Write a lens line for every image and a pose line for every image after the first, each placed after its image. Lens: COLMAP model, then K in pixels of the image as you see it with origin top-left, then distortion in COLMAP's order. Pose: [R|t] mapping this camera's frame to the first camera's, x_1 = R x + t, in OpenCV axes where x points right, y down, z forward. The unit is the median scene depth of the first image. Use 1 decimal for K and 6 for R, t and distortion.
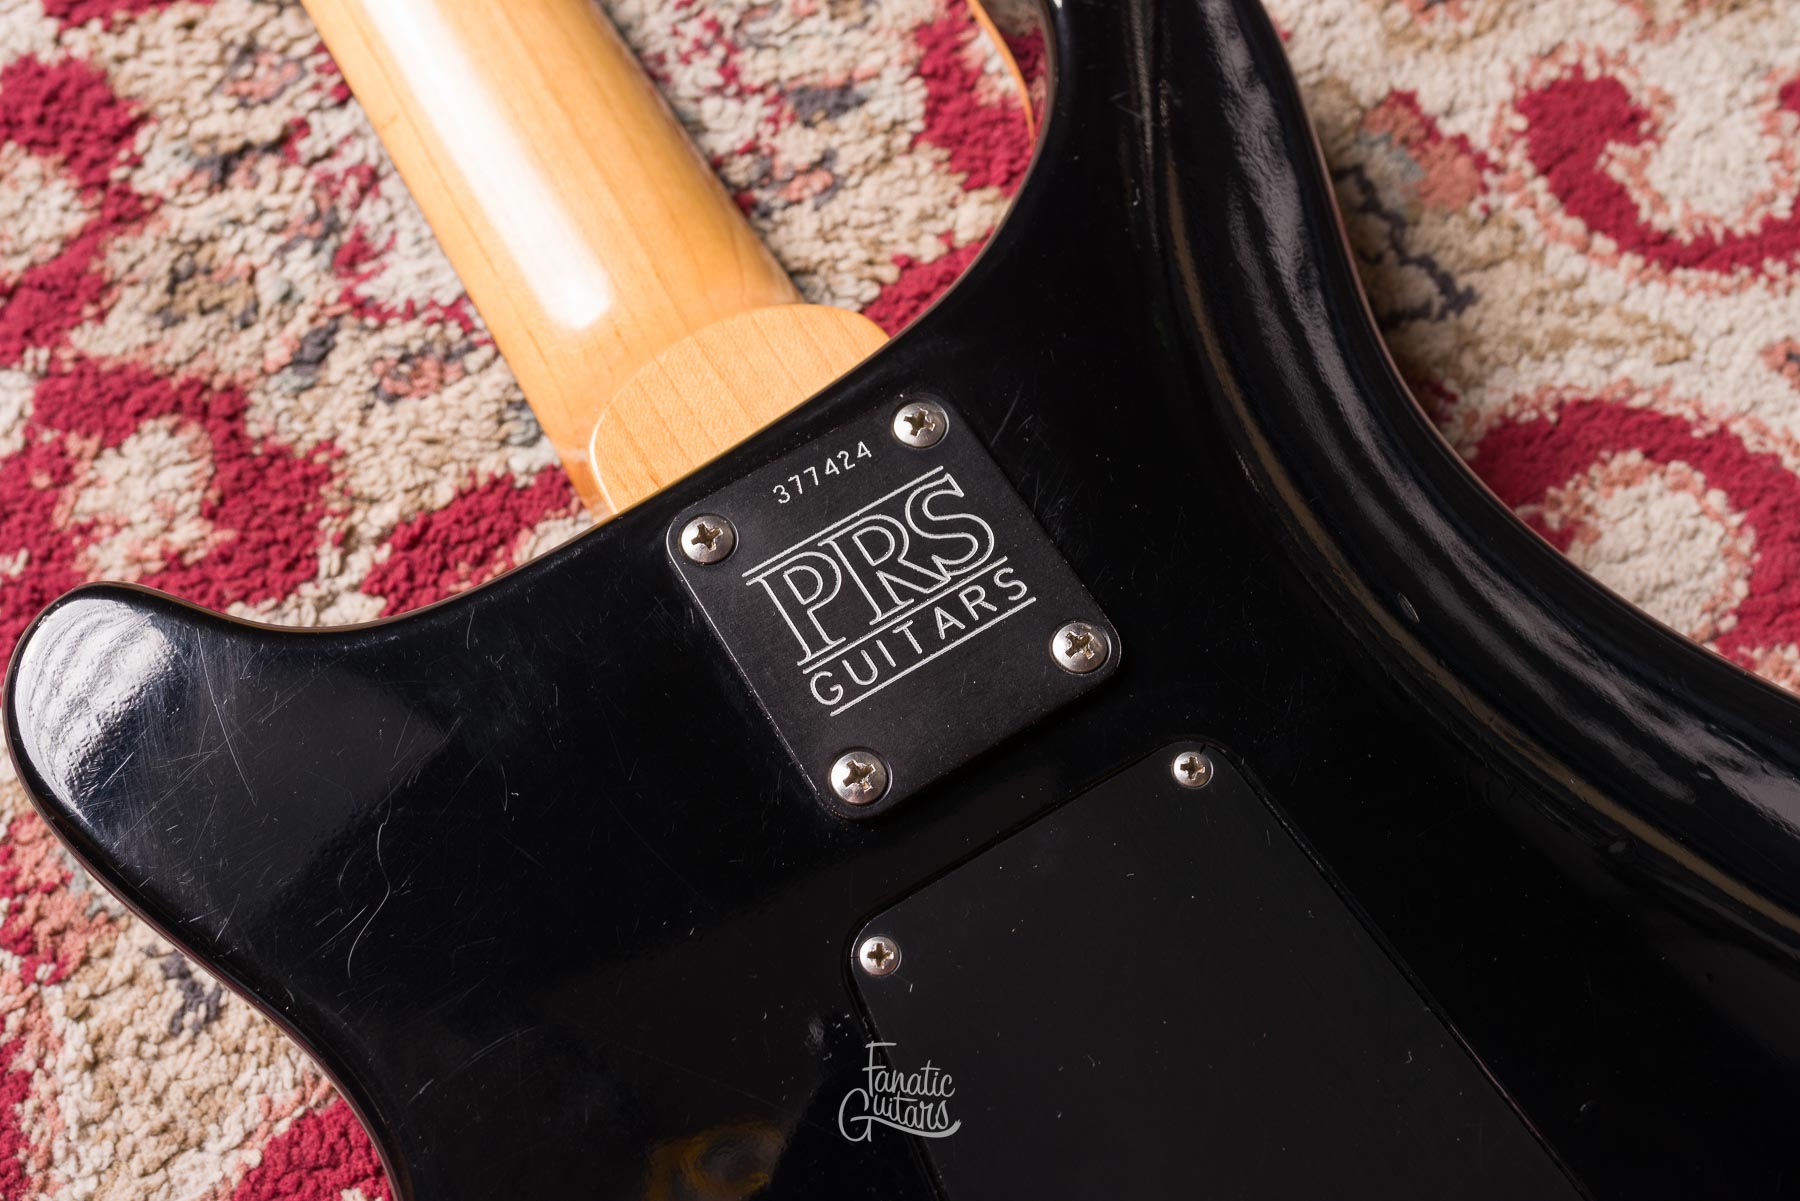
lens RADIAL K [[1804.8, 0, 897.6], [0, 1804.8, 613.7], [0, 0, 1]] dist [0.002045, 0.000000]
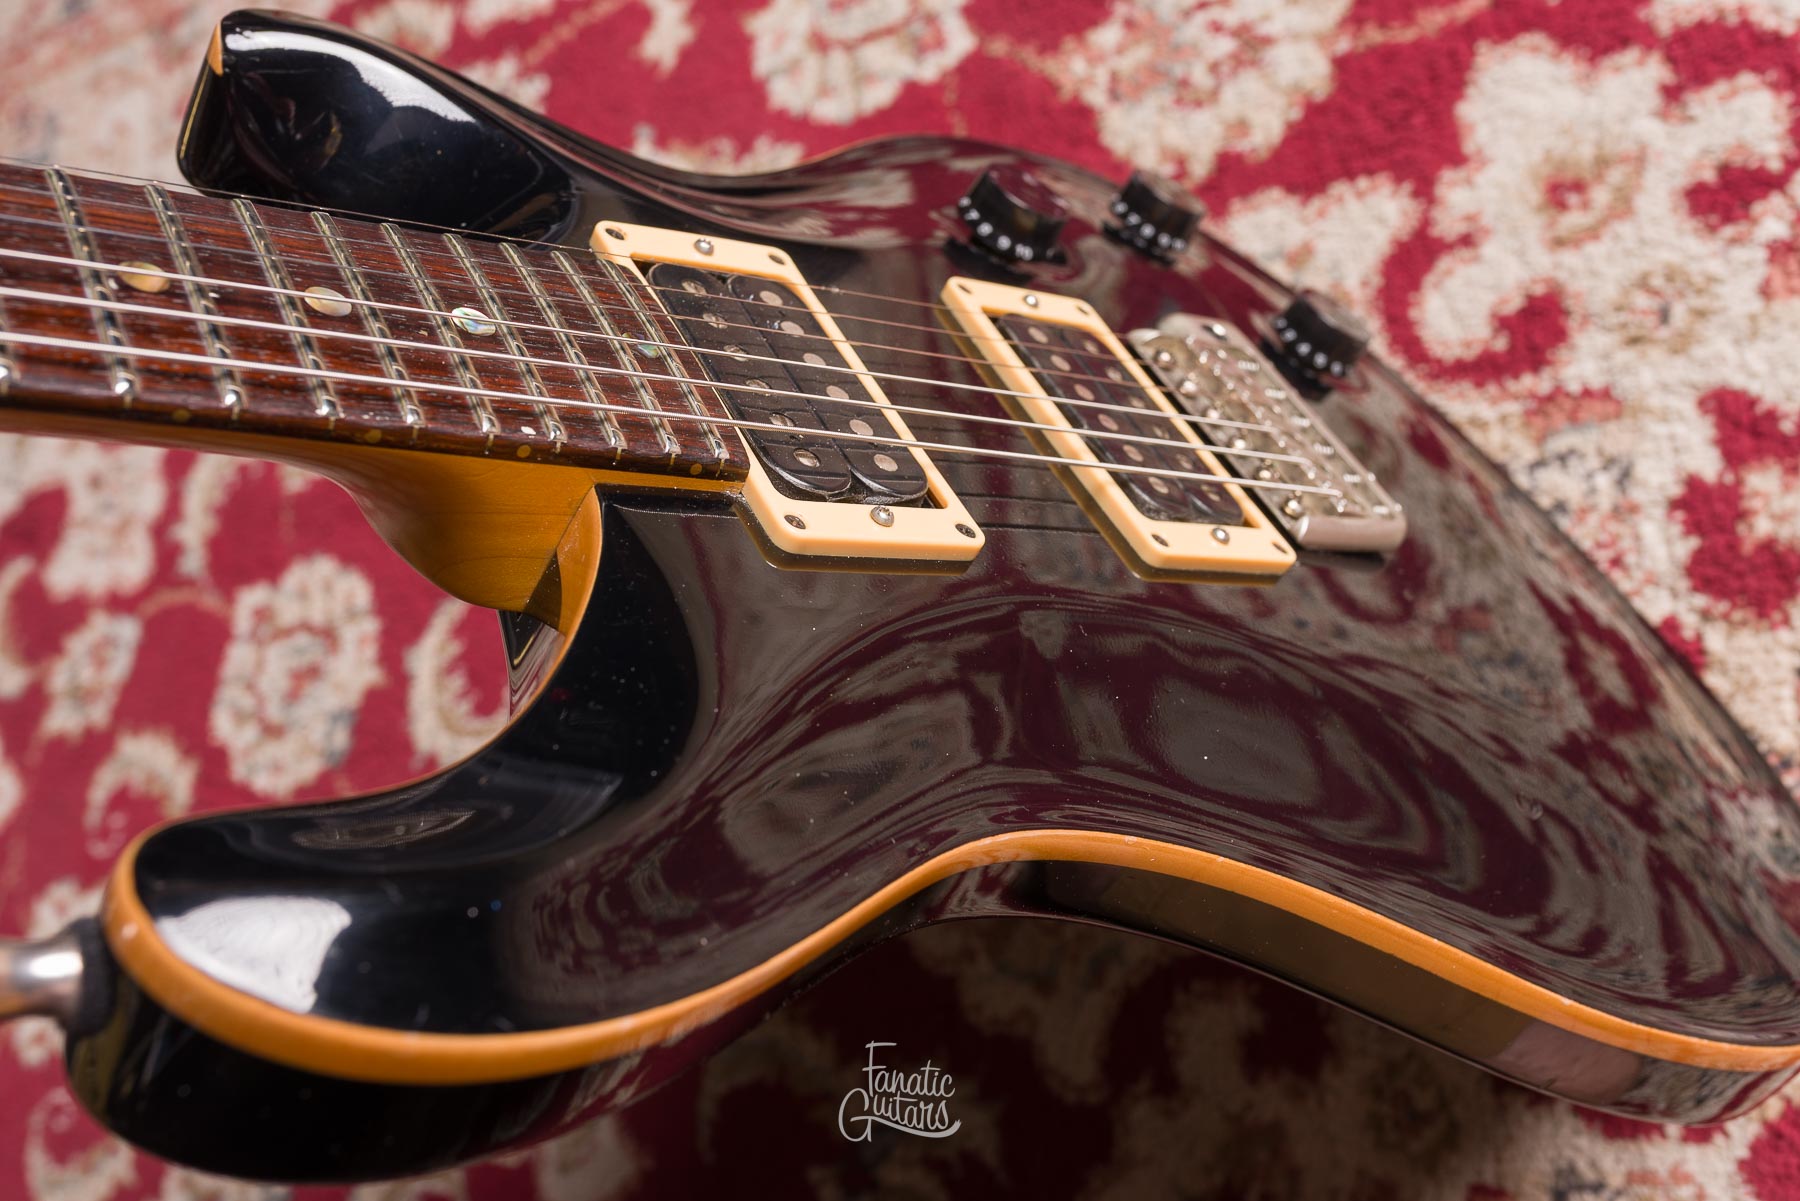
lens RADIAL K [[1804.8, 0, 897.9], [0, 1804.8, 603.7], [0, 0, 1]] dist [0.002045, 0.000000]
pose [[-0.437977, 0.898312, 0.034806, -0.054075], [-0.452316, -0.253658, 0.855025, -1.027953], [0.776908, 0.358738, 0.517417, -0.366289]]
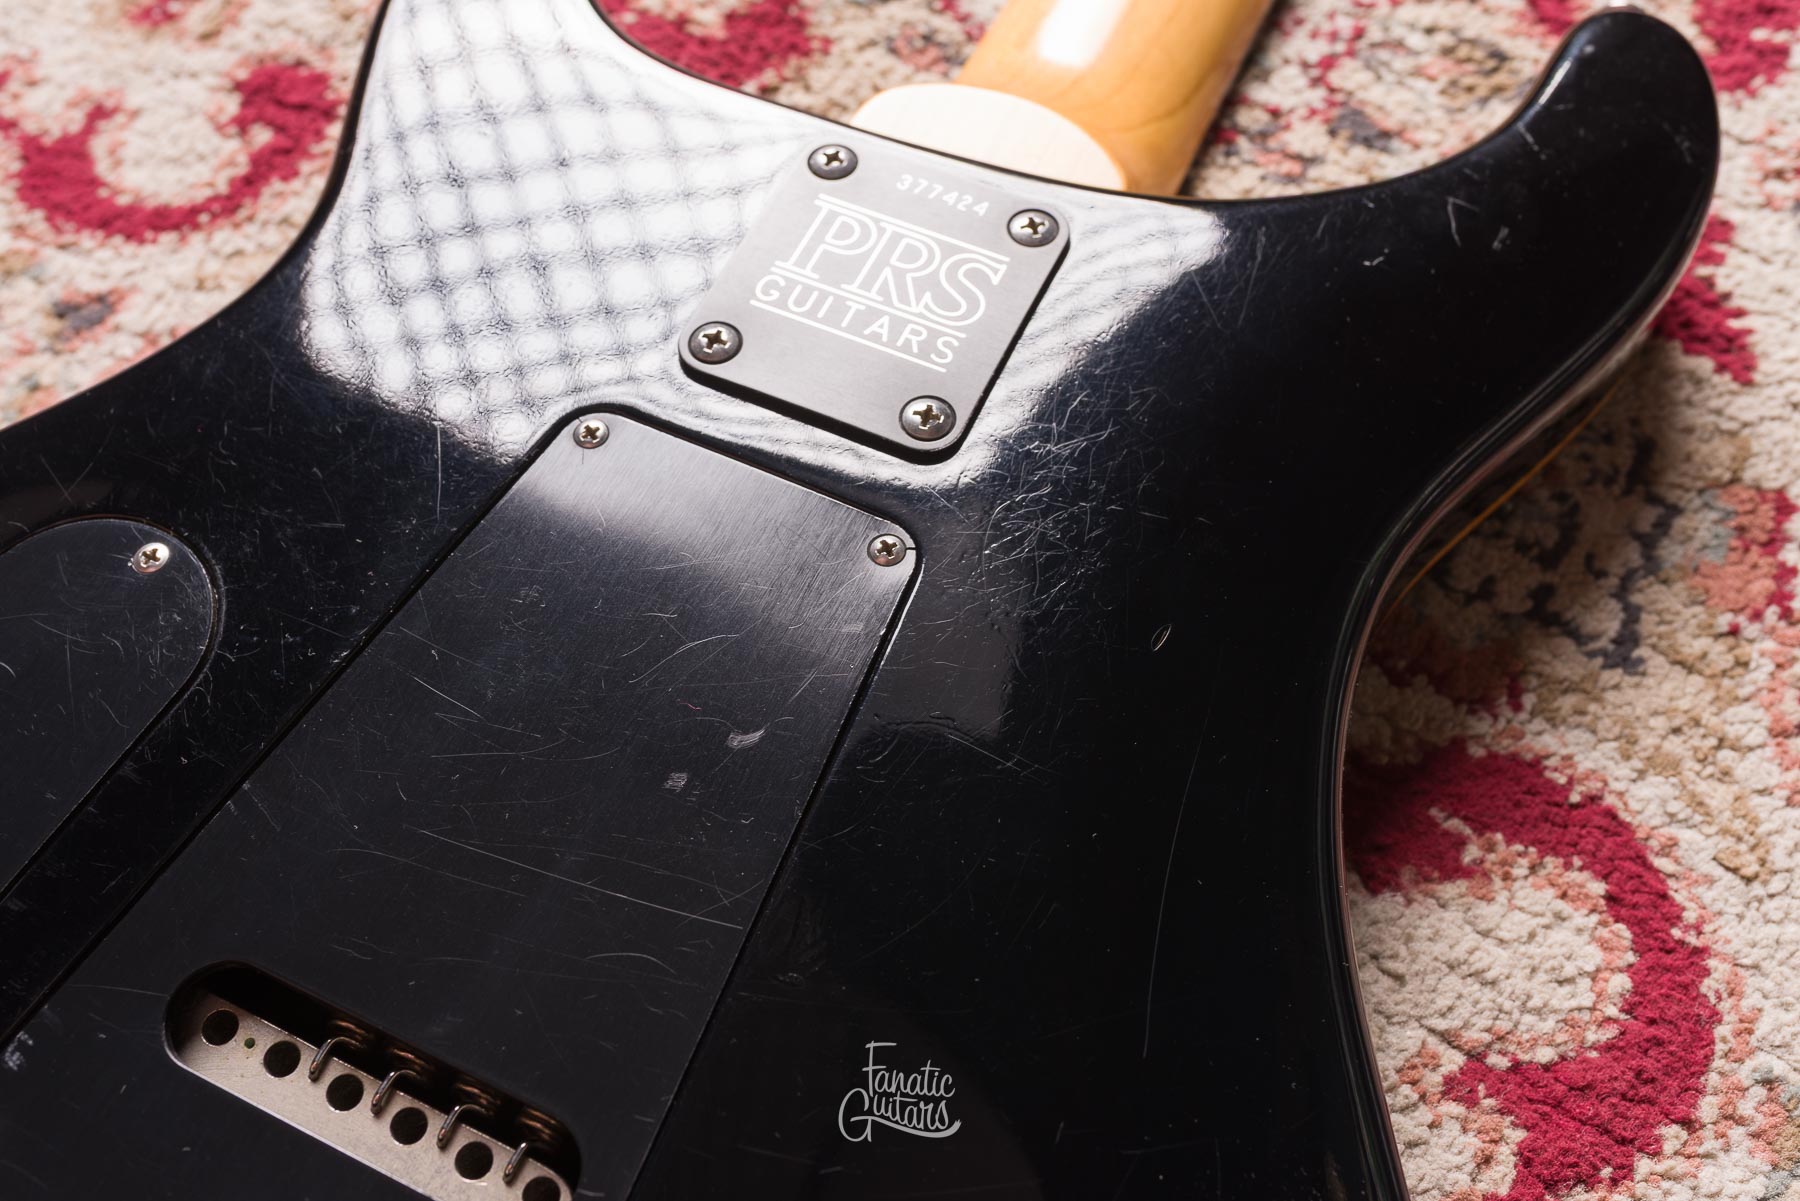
lens RADIAL K [[1804.8, 0, 892.7], [0, 1804.8, 610.1], [0, 0, 1]] dist [0.002045, 0.000000]
pose [[0.549908, 0.711953, -0.436720, 0.490001], [-0.759333, 0.643932, 0.093620, 0.005100], [0.347871, 0.280133, 0.894713, 0.045598]]
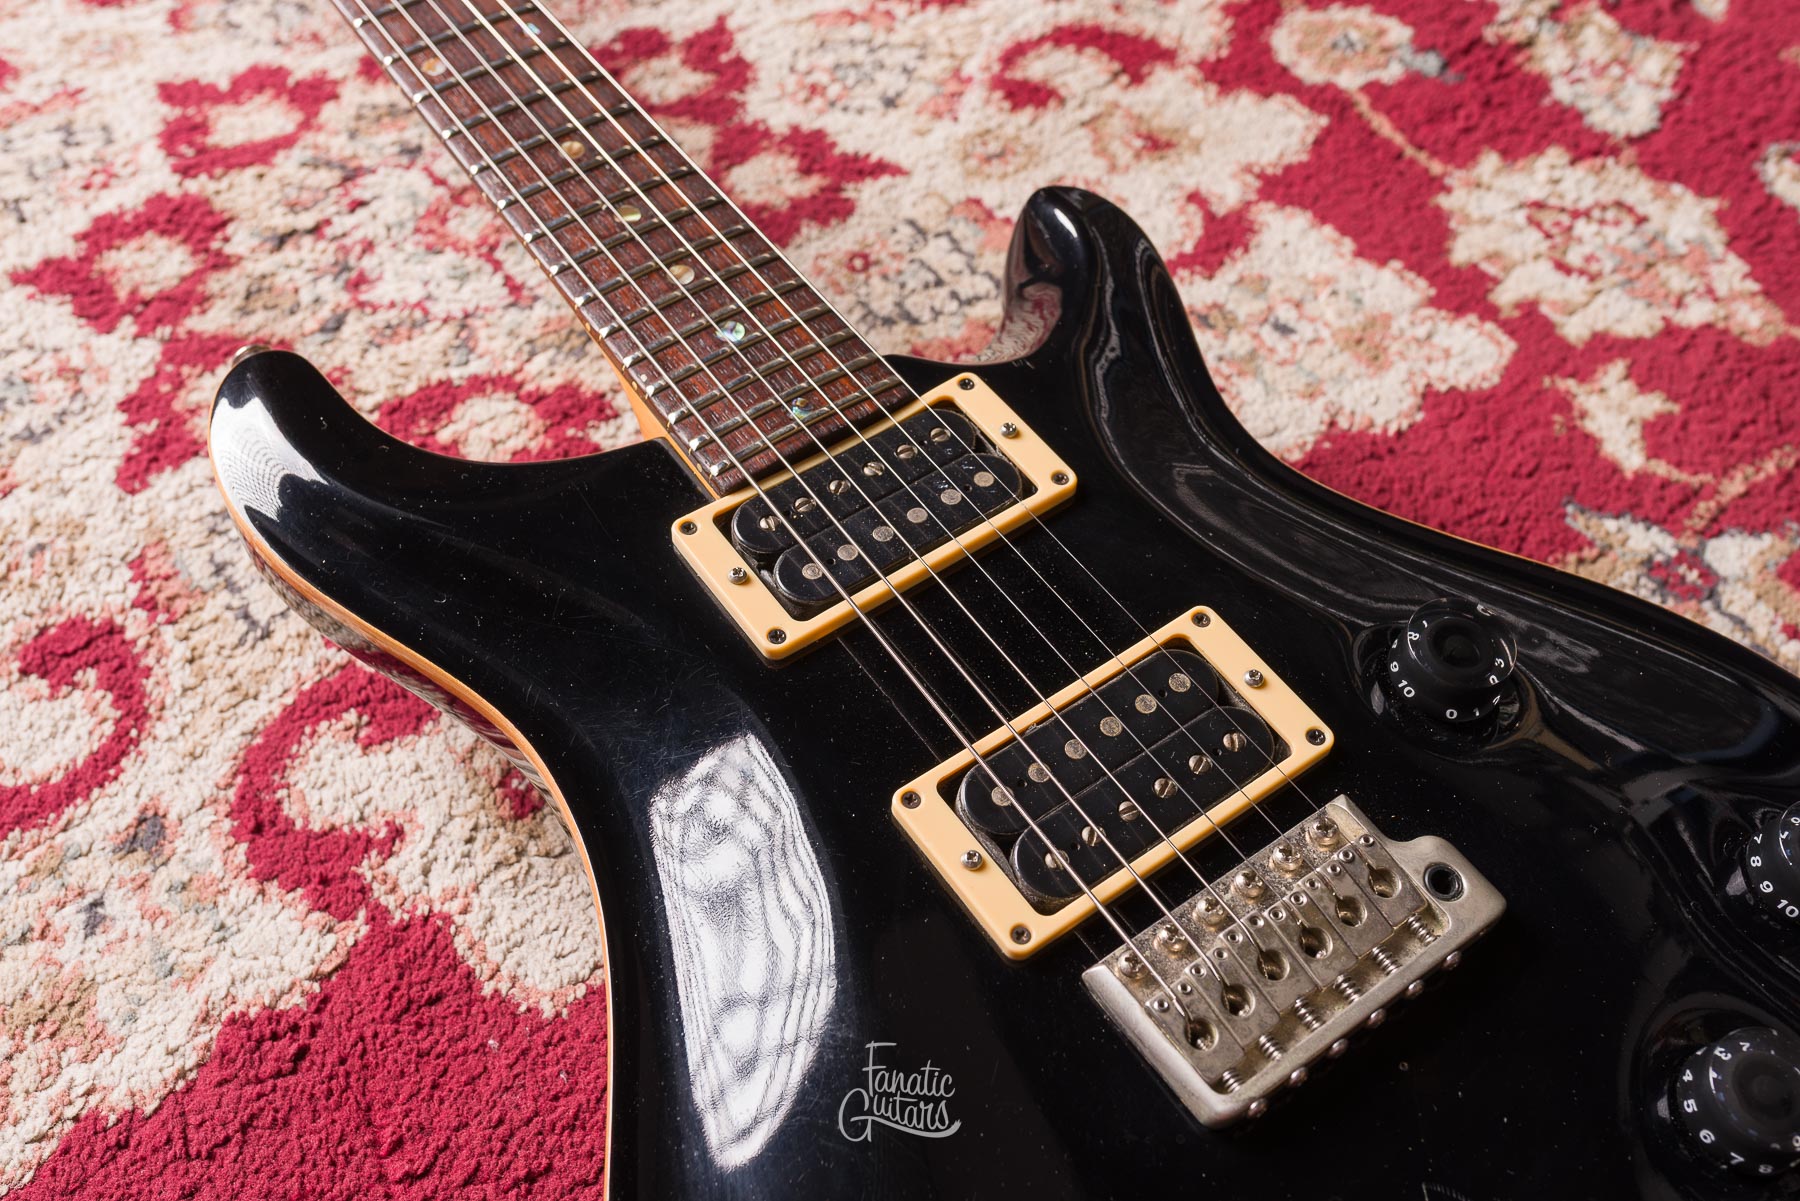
lens RADIAL K [[1804.8, 0, 897.4], [0, 1804.8, 588.1], [0, 0, 1]] dist [0.002045, 0.000000]
pose [[0.996967, -0.024103, 0.073997, 0.071269], [0.045911, 0.949903, -0.309154, 0.631712], [-0.062839, 0.311613, 0.948129, -0.553789]]
